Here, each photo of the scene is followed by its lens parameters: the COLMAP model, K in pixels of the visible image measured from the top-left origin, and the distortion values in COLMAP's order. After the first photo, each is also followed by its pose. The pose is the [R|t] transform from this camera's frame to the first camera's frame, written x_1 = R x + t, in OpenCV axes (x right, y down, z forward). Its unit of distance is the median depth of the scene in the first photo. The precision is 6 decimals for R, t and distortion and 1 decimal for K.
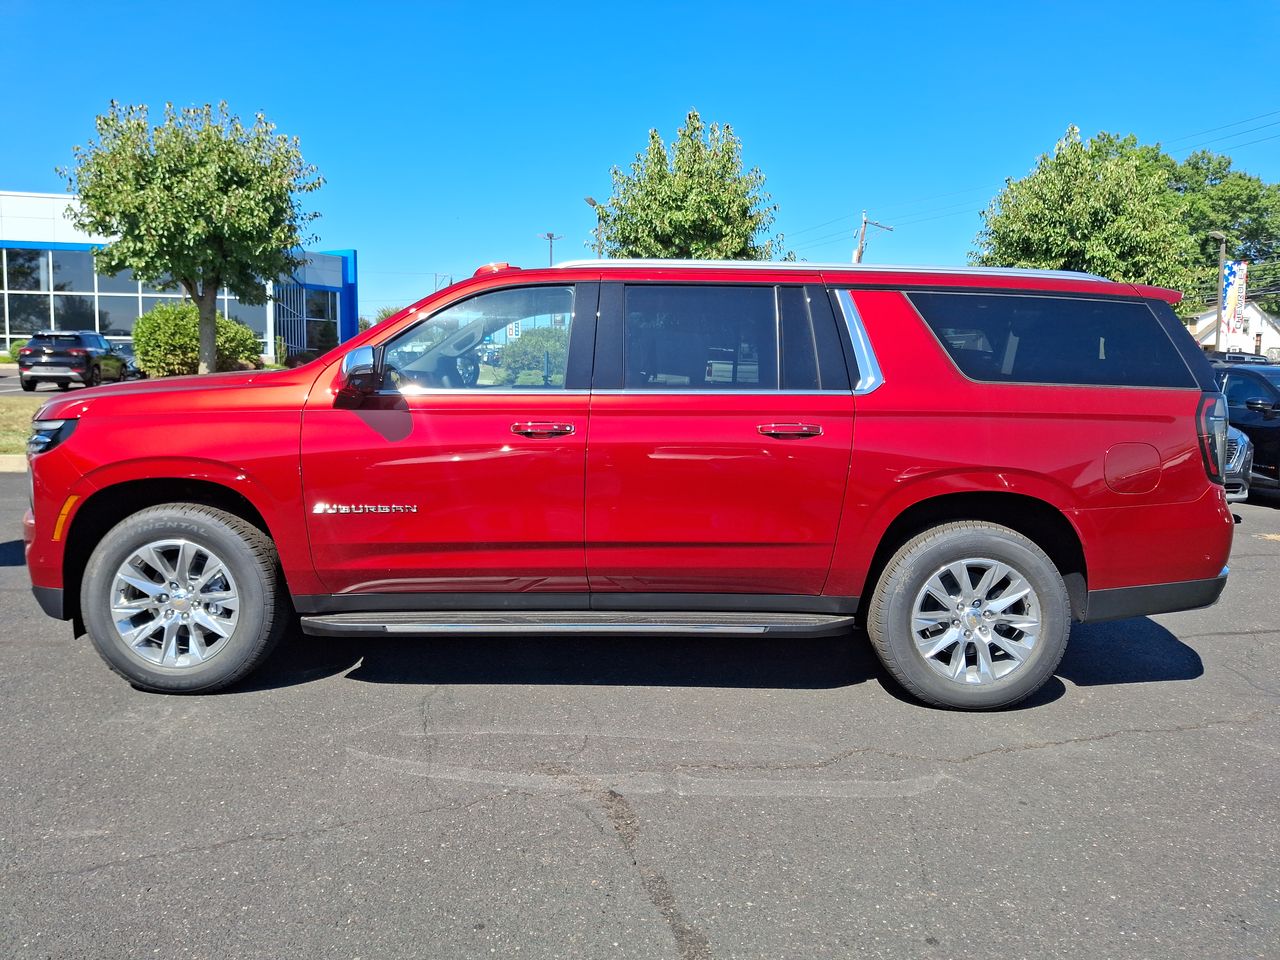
lens RADIAL K [[1025.1, 0, 642.9], [0, 1025.1, 481.5], [0, 0, 1]] dist [0.015361, -0.040047]
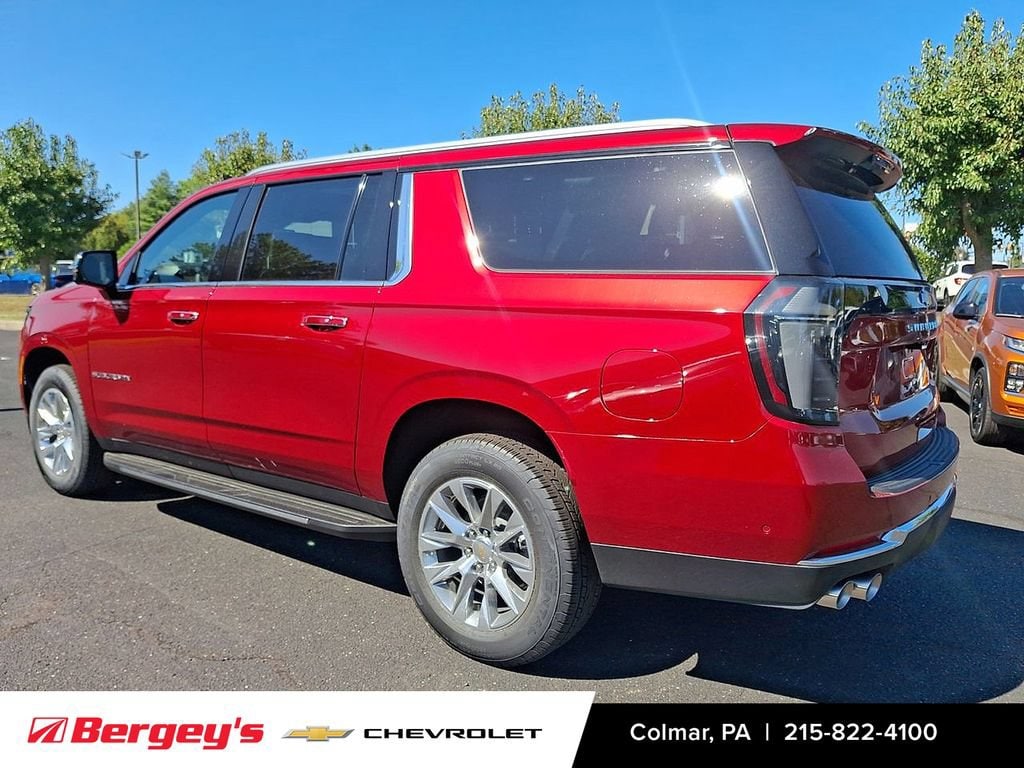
lens RADIAL K [[820.1, 0, 516.0], [0, 820.1, 380.8], [0, 0, 1]] dist [0.015361, -0.040047]
pose [[0.766016, 0.062454, -0.639780, 0.763310], [-0.063199, 0.997764, 0.021731, -0.021975], [0.639707, 0.023787, 0.768251, 0.496807]]
